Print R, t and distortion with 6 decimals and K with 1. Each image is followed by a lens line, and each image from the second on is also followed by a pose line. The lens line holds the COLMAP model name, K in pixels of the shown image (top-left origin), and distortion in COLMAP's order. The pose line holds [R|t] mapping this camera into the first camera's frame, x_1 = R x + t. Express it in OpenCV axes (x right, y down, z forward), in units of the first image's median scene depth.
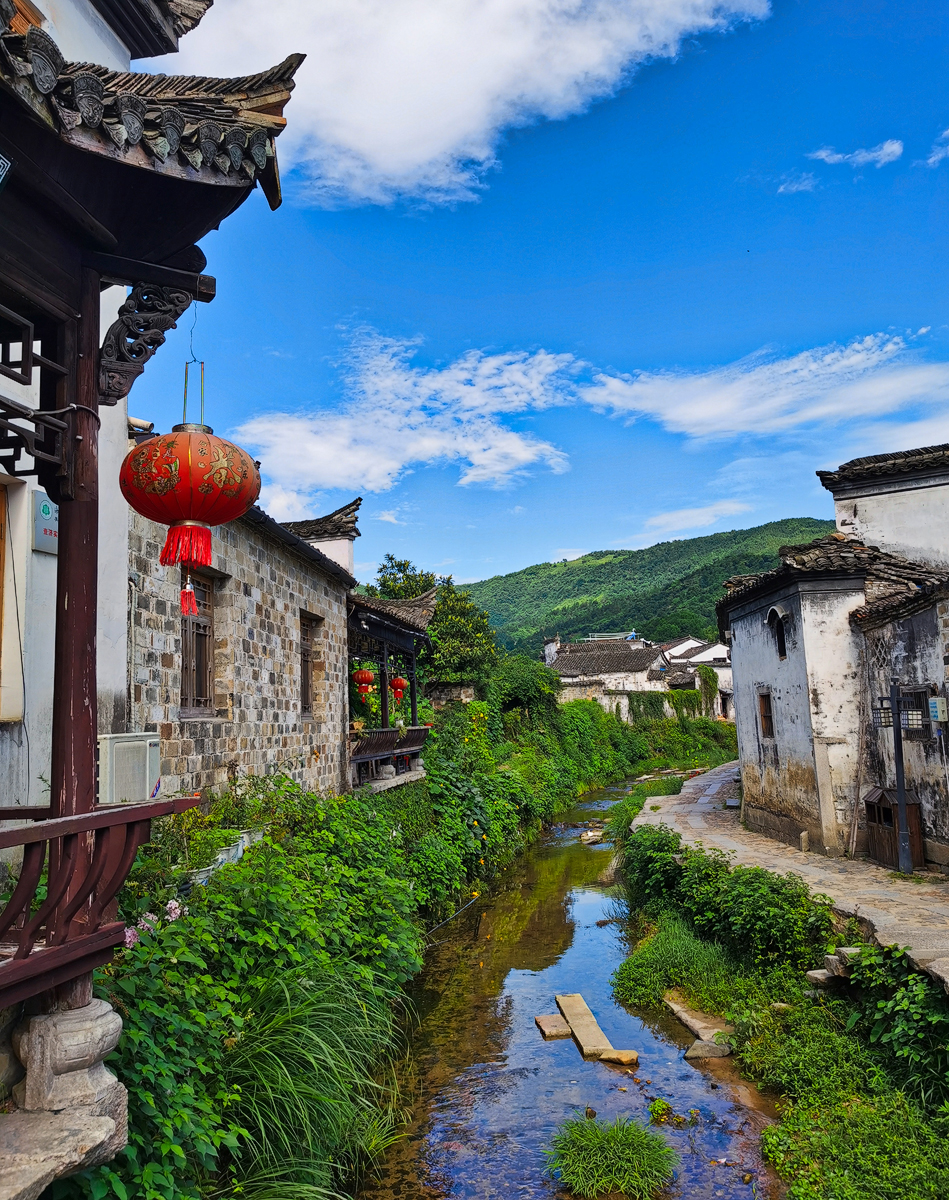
lens RADIAL K [[1004.4, 0, 475.6], [0, 1004.4, 598.2], [0, 0, 1]] dist [0.106006, 0.003740]
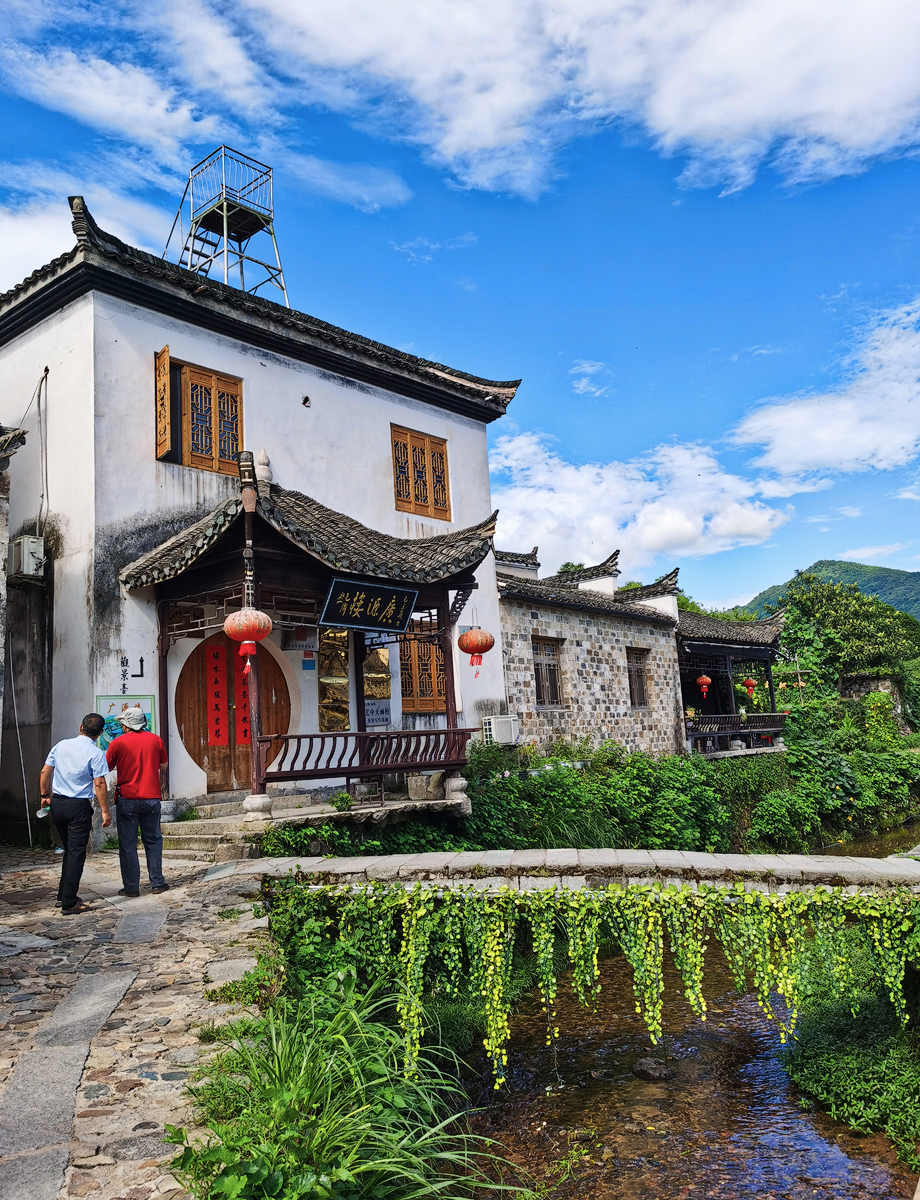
lens RADIAL K [[1004.8, 0, 458.5], [0, 1004.8, 598.4], [0, 0, 1]] dist [0.058935, 0.006651]
pose [[0.862764, -0.093813, -0.496828, 0.489972], [0.094113, 0.995260, -0.024499, -0.062197], [0.496771, -0.025621, 0.867503, -0.712728]]
